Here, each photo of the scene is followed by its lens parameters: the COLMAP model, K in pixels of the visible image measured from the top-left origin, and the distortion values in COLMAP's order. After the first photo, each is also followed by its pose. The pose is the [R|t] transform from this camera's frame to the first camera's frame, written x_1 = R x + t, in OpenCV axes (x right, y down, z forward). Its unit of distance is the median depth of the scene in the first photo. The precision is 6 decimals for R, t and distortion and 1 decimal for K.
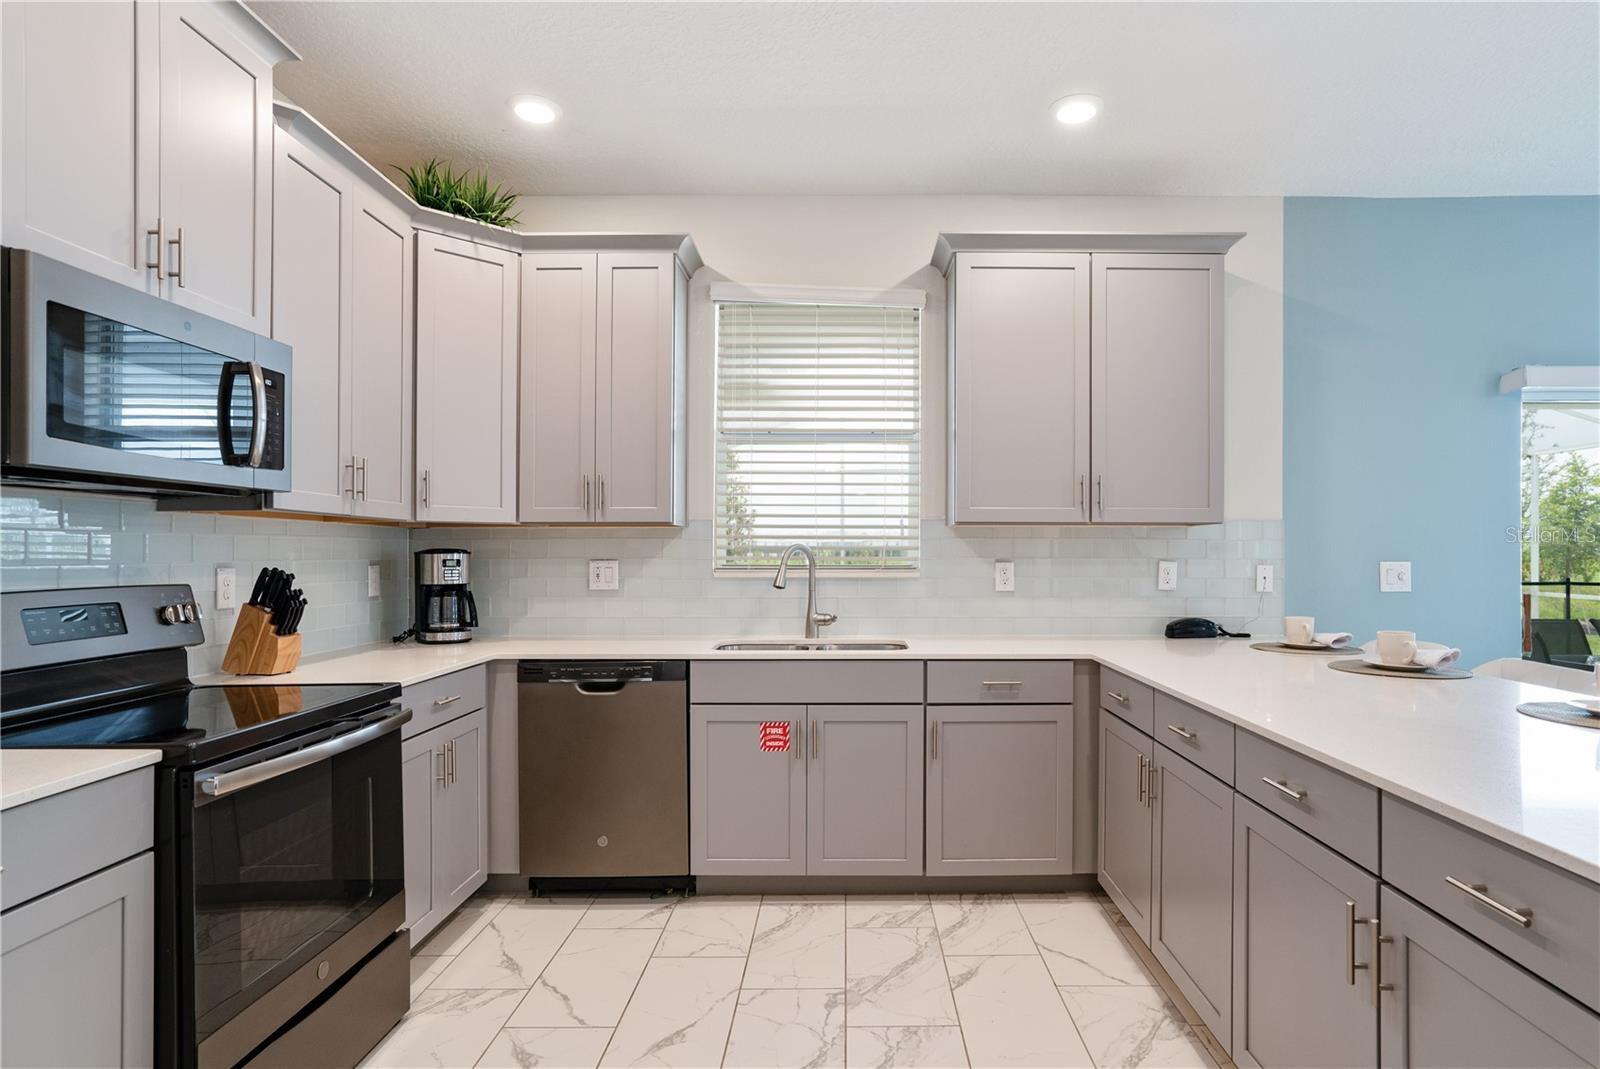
lens RADIAL K [[884.4, 0, 802.5], [0, 884.4, 551.7], [0, 0, 1]] dist [-0.036864, 0.030718]
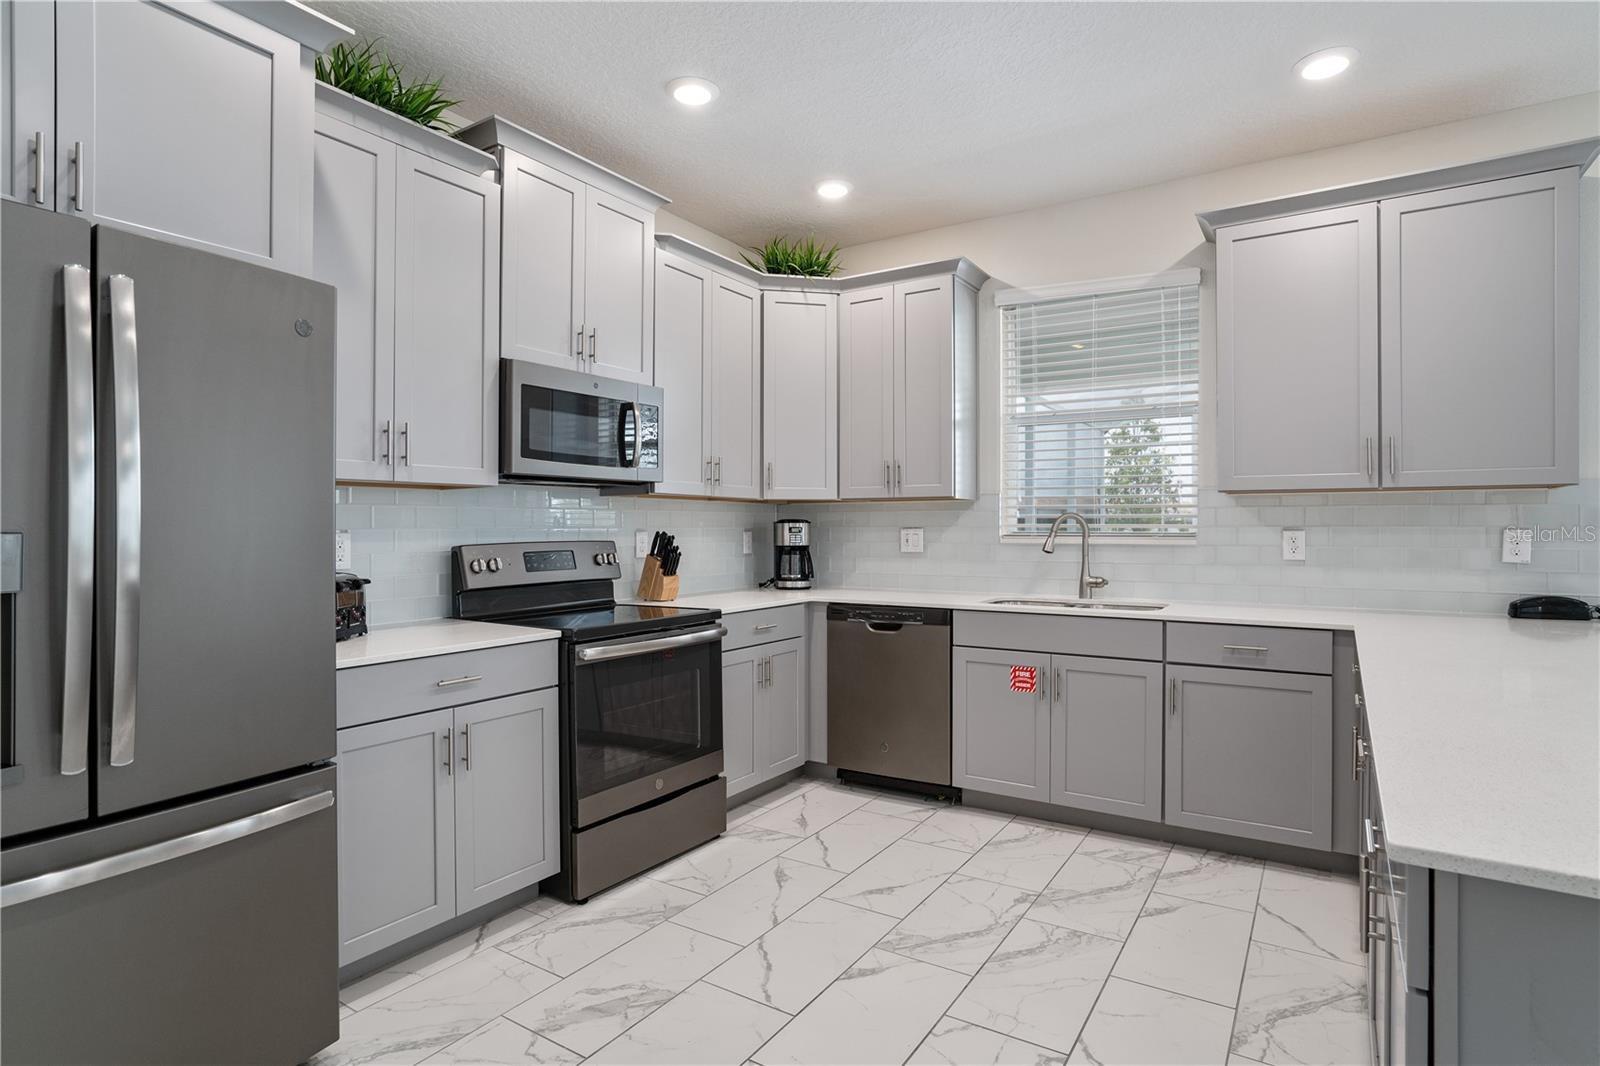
lens RADIAL K [[827.6, 0, 773.5], [0, 827.6, 522.1], [0, 0, 1]] dist [-0.044302, 0.023715]
pose [[0.837483, -0.003717, -0.546450, 0.283280], [0.001377, 0.999988, -0.004692, 0.007157], [0.546461, 0.003177, 0.837479, -0.087526]]
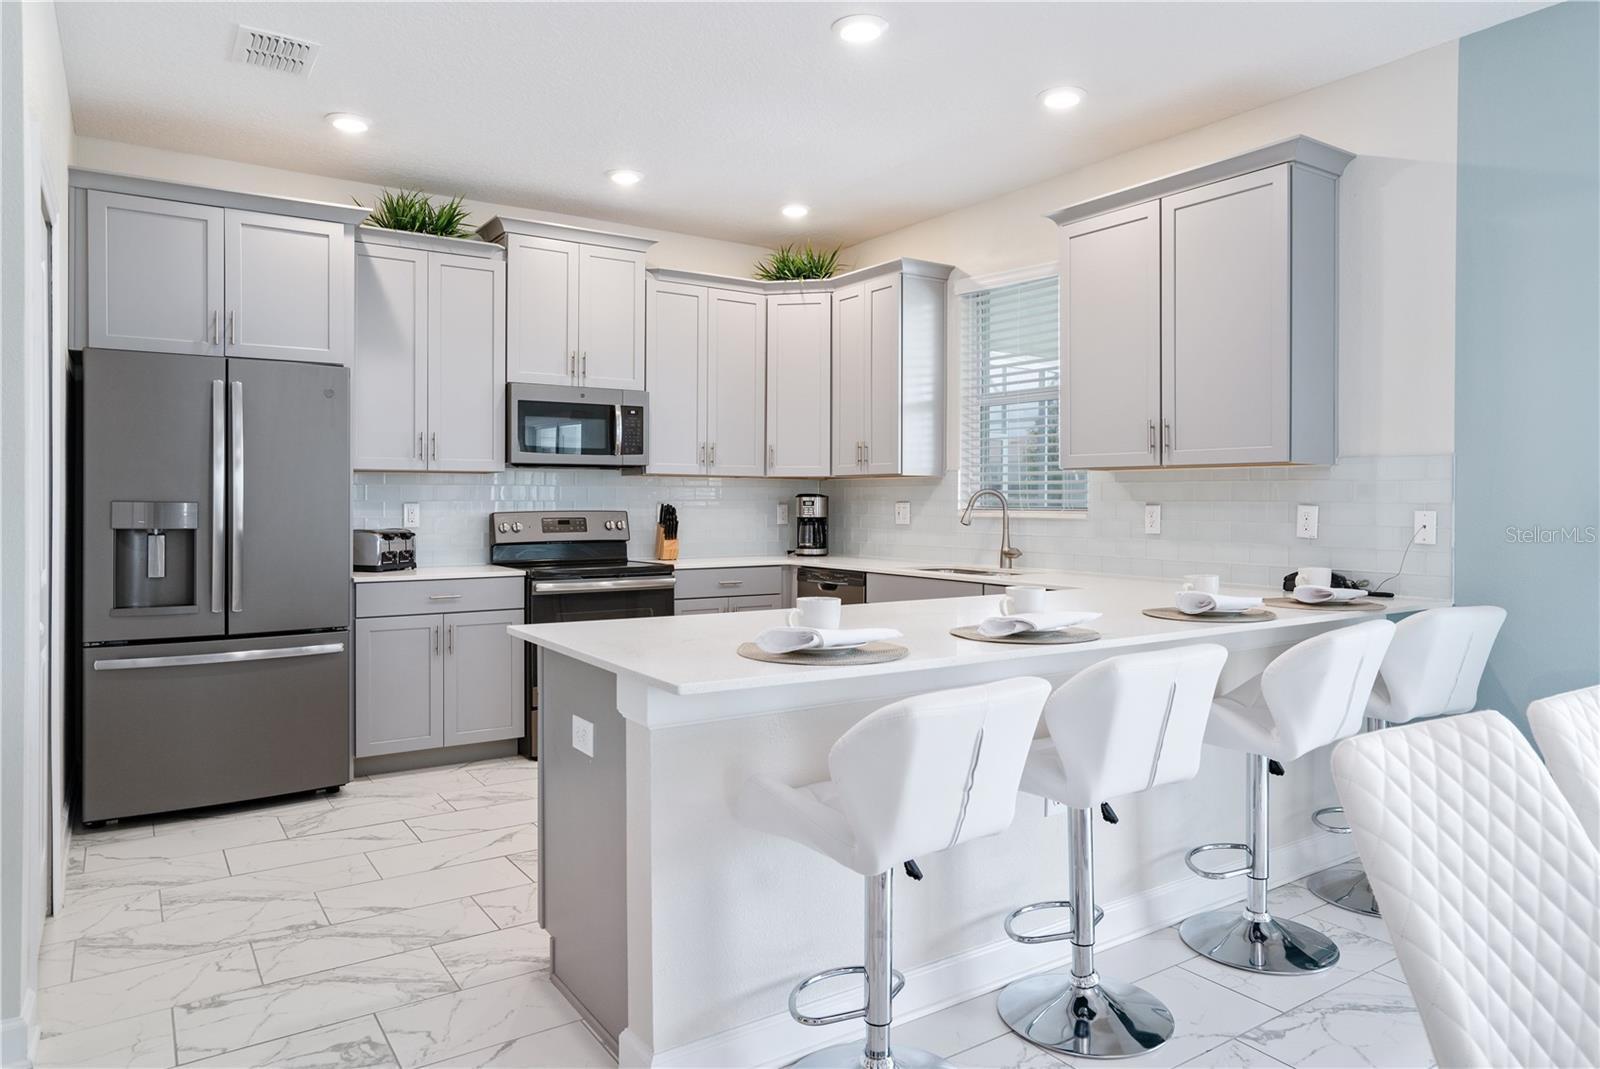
lens RADIAL K [[1134.2, 0, 800.6], [0, 1134.2, 499.3], [0, 0, 1]] dist [0.003543, 0.001016]
pose [[0.521894, 0.000730, -0.853010, 1.336889], [-0.000924, 1.000000, 0.000291, 0.005886], [0.853010, 0.000636, 0.521895, -0.033879]]
